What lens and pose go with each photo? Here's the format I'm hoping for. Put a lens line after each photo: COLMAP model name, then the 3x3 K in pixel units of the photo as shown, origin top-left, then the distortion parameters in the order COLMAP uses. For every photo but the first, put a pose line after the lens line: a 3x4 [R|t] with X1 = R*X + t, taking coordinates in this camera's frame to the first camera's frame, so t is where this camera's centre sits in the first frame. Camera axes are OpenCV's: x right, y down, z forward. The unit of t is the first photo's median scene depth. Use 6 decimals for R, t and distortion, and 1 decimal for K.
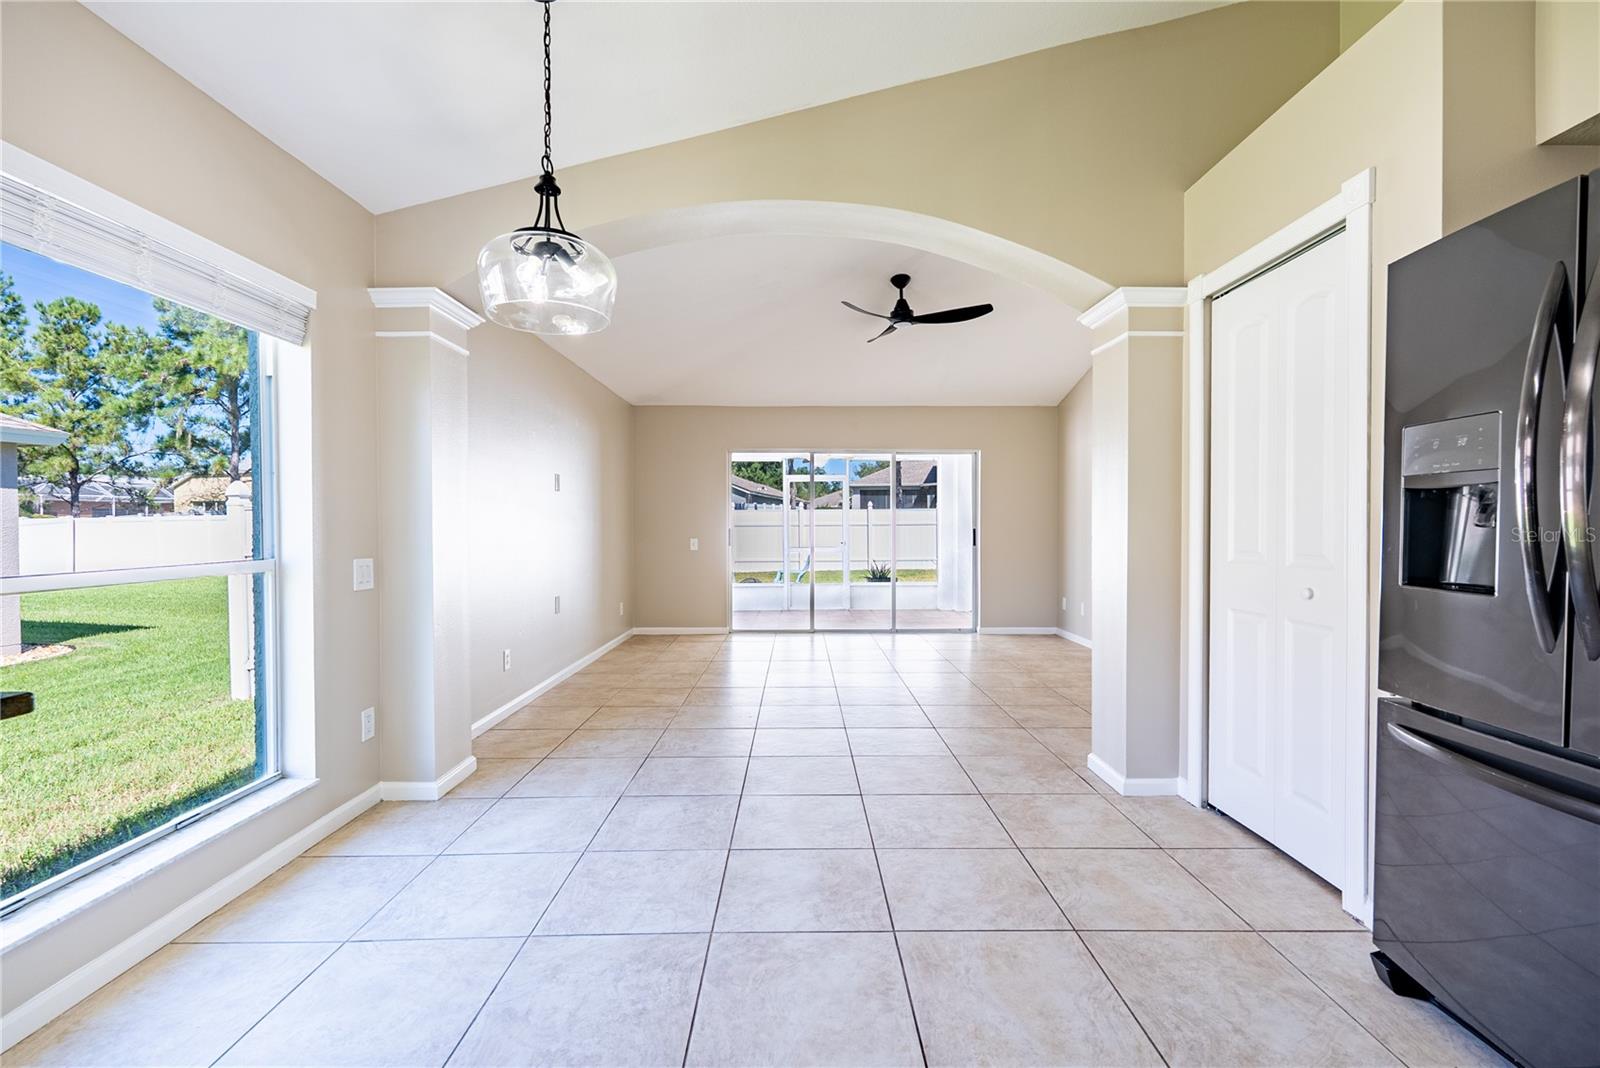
lens RADIAL K [[702.1, 0, 802.4], [0, 702.1, 534.6], [0, 0, 1]] dist [-0.003114, 0.000049]
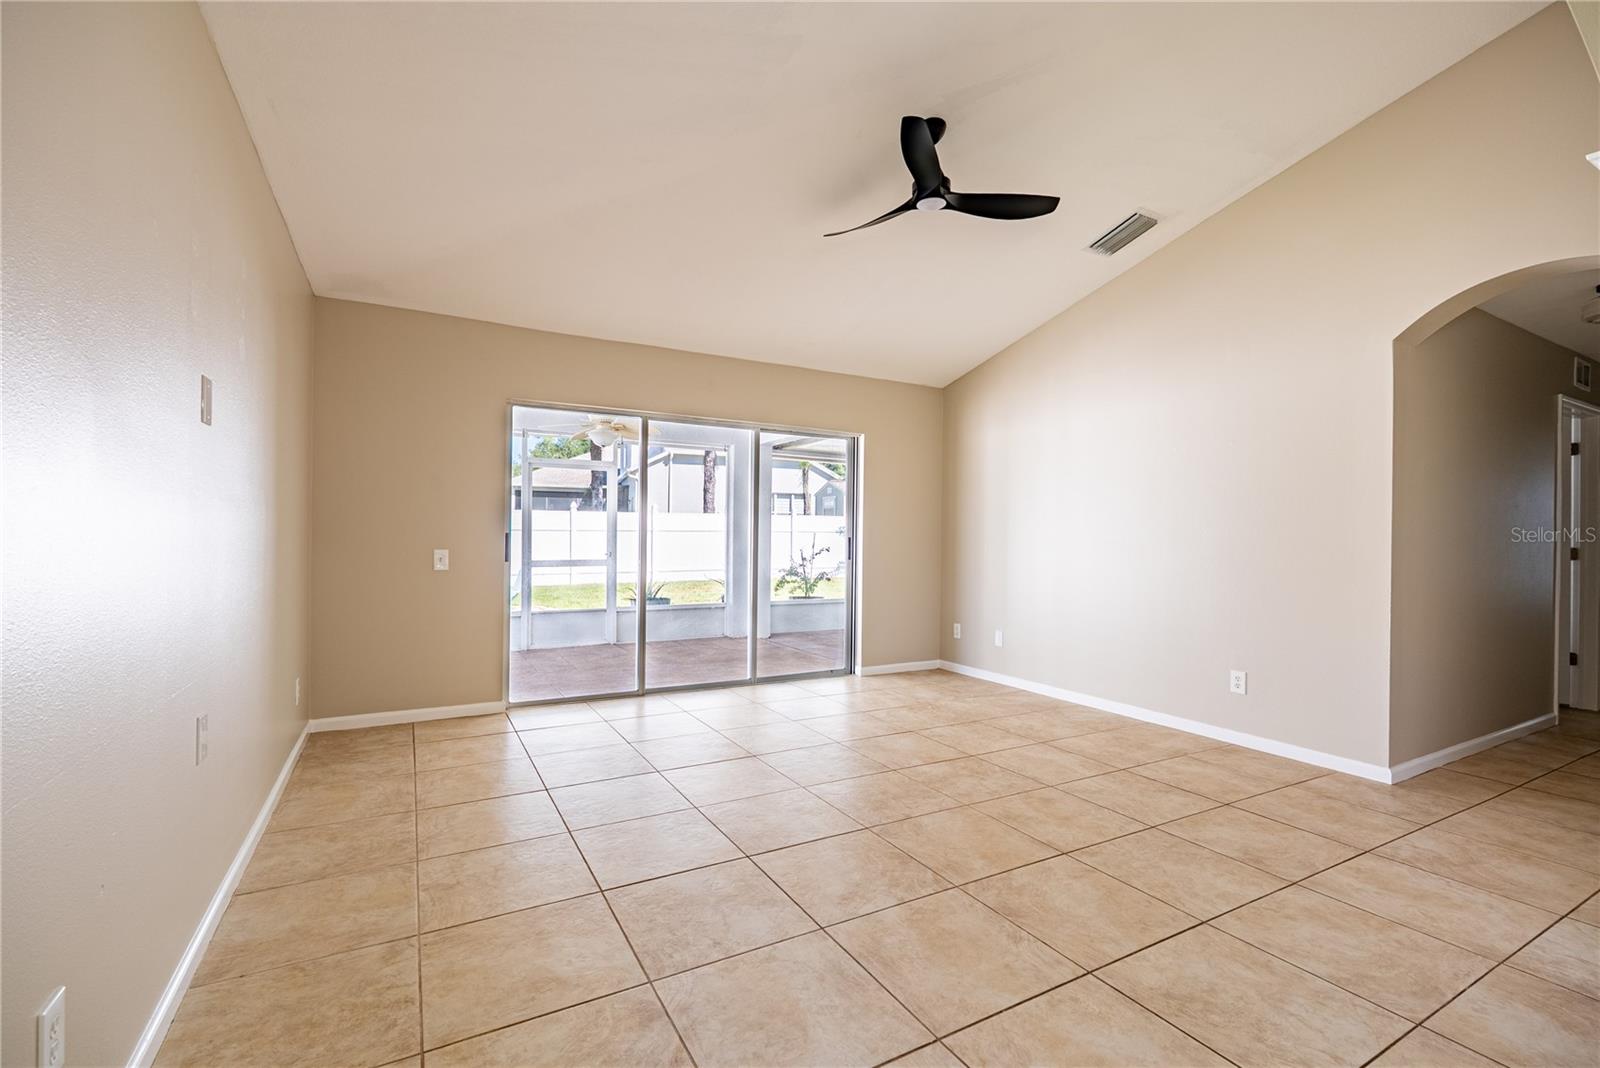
lens RADIAL K [[702.1, 0, 802.4], [0, 702.1, 534.6], [0, 0, 1]] dist [-0.003114, 0.000049]
pose [[0.875879, 0.011403, 0.482395, -0.176714], [-0.006859, 0.999914, -0.011181, -0.002159], [-0.482481, 0.006484, 0.875882, 0.373167]]
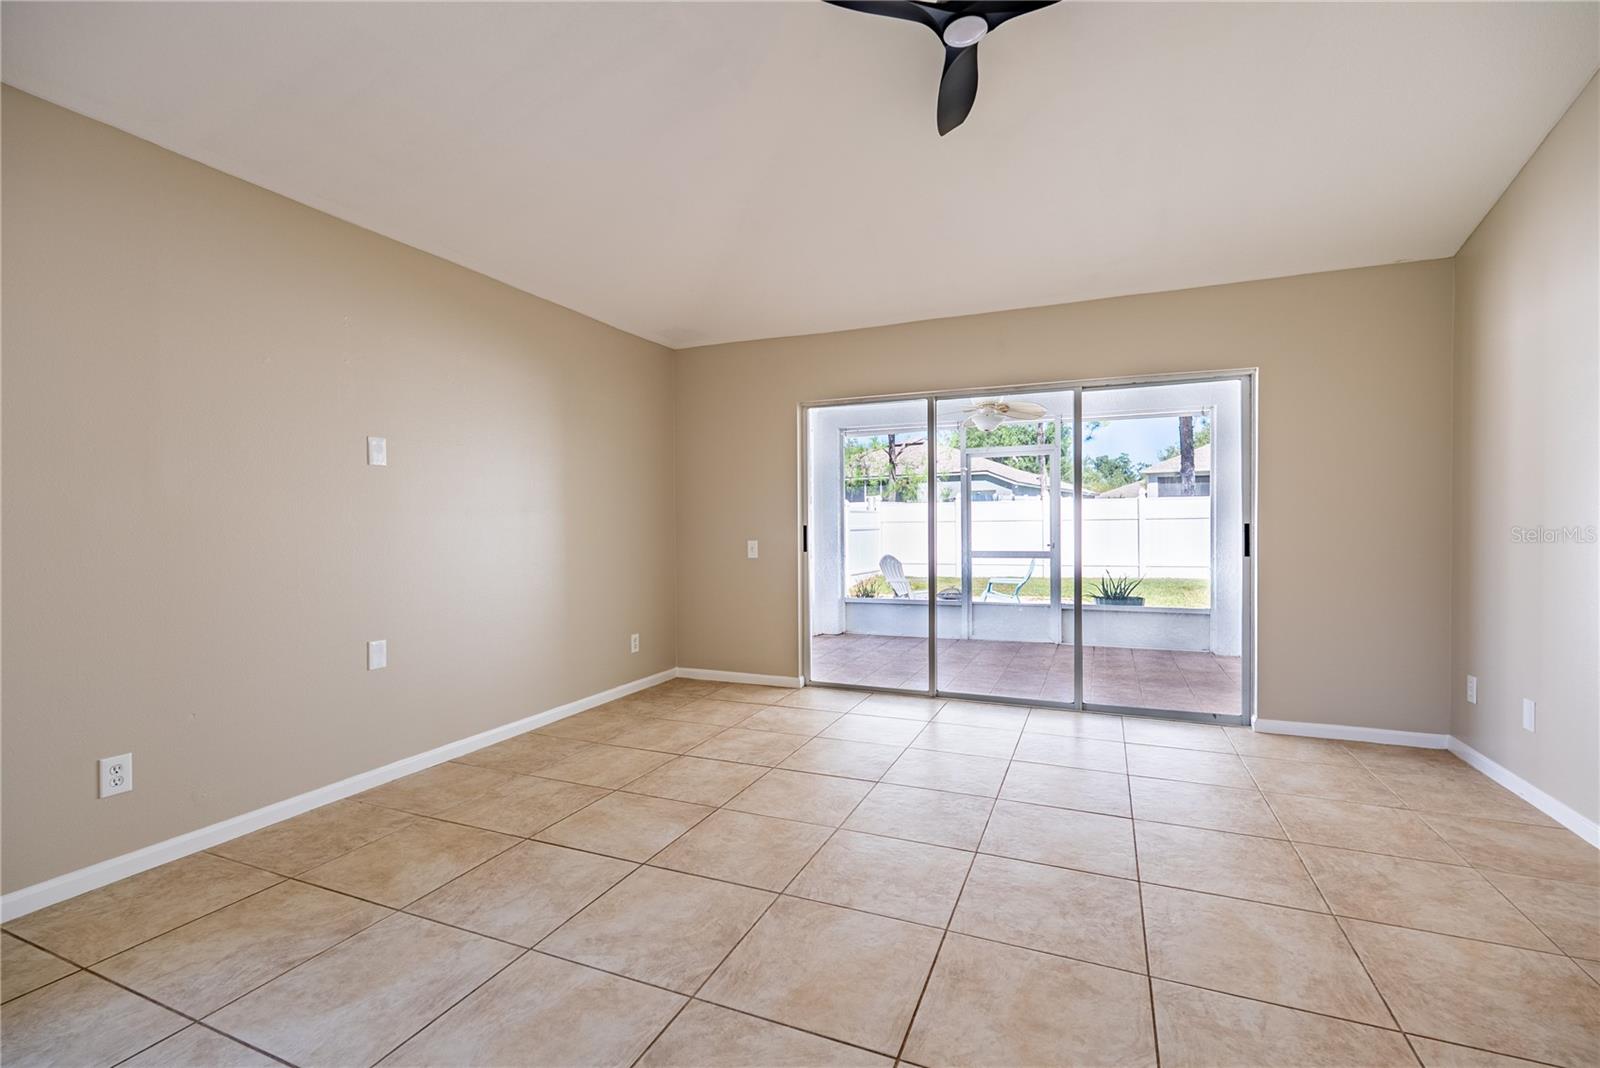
lens RADIAL K [[702.1, 0, 802.4], [0, 702.1, 534.6], [0, 0, 1]] dist [-0.003114, 0.000049]
pose [[0.917893, 0.000474, -0.396827, 0.156469], [0.001923, 0.999982, 0.005643, -0.003705], [0.396823, -0.005943, 0.917876, 0.416446]]
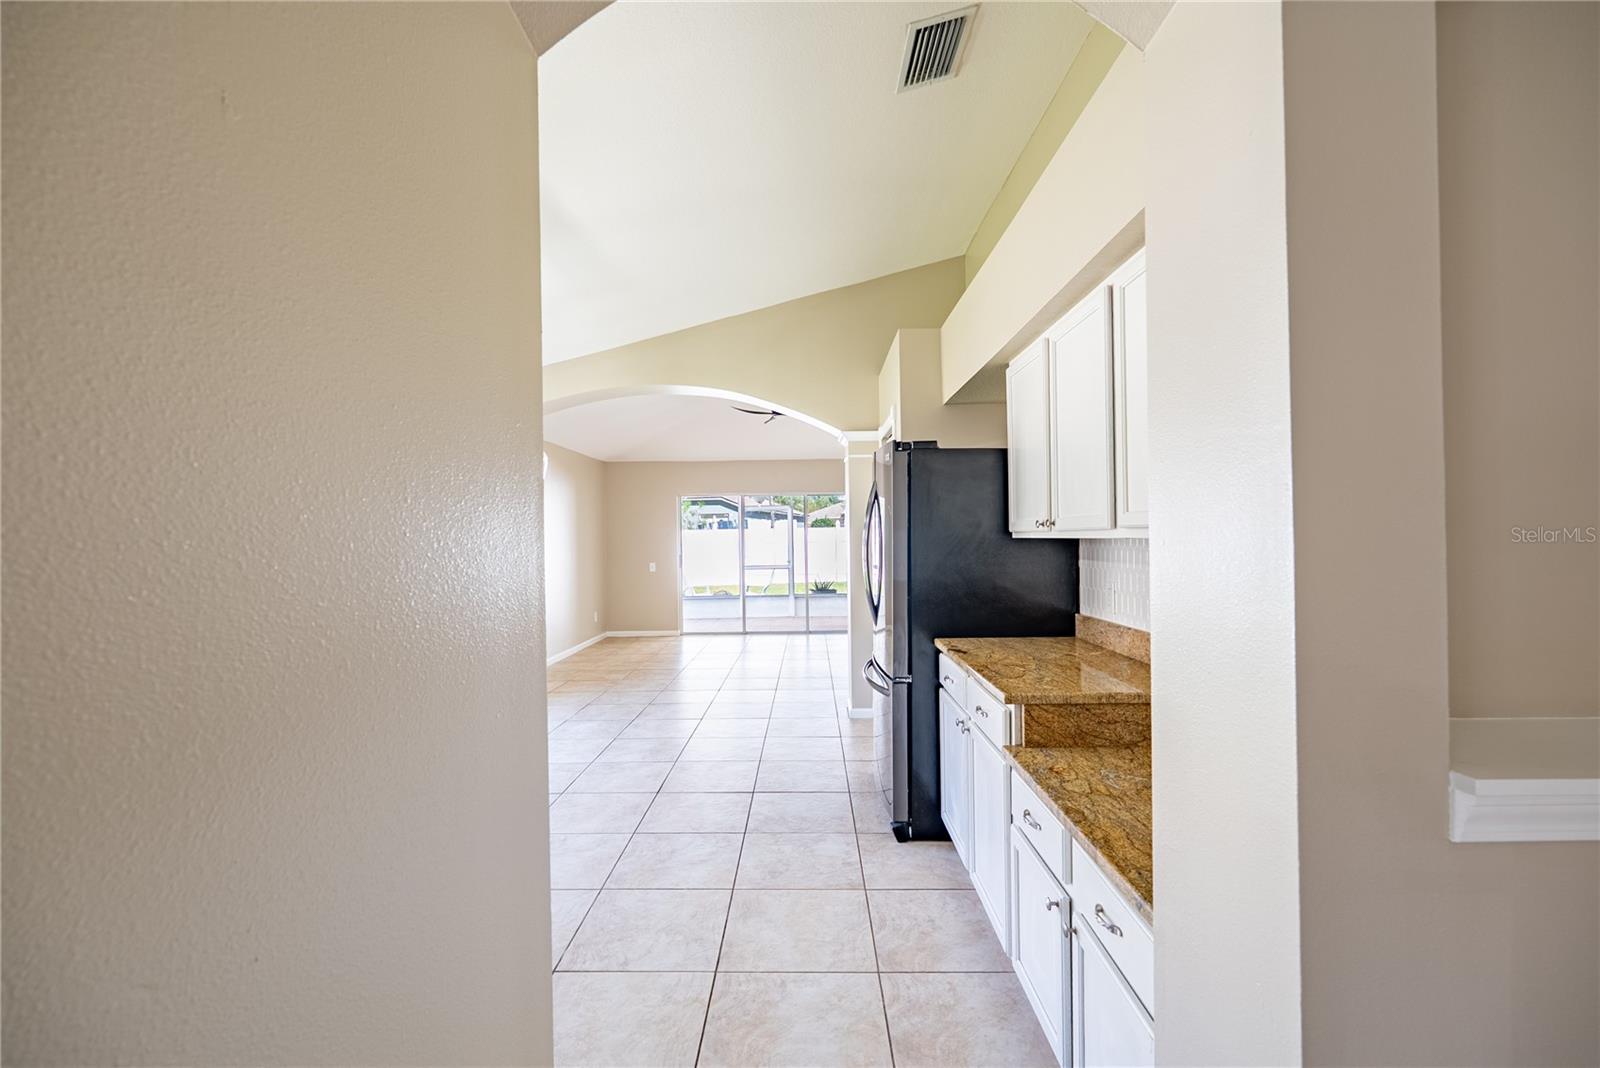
lens RADIAL K [[702.1, 0, 802.4], [0, 702.1, 534.6], [0, 0, 1]] dist [-0.003114, 0.000049]
pose [[0.999759, -0.013220, -0.017502, 0.151988], [0.012990, 0.999829, -0.013174, -0.026577], [0.017674, 0.012944, 0.999760, -0.310818]]
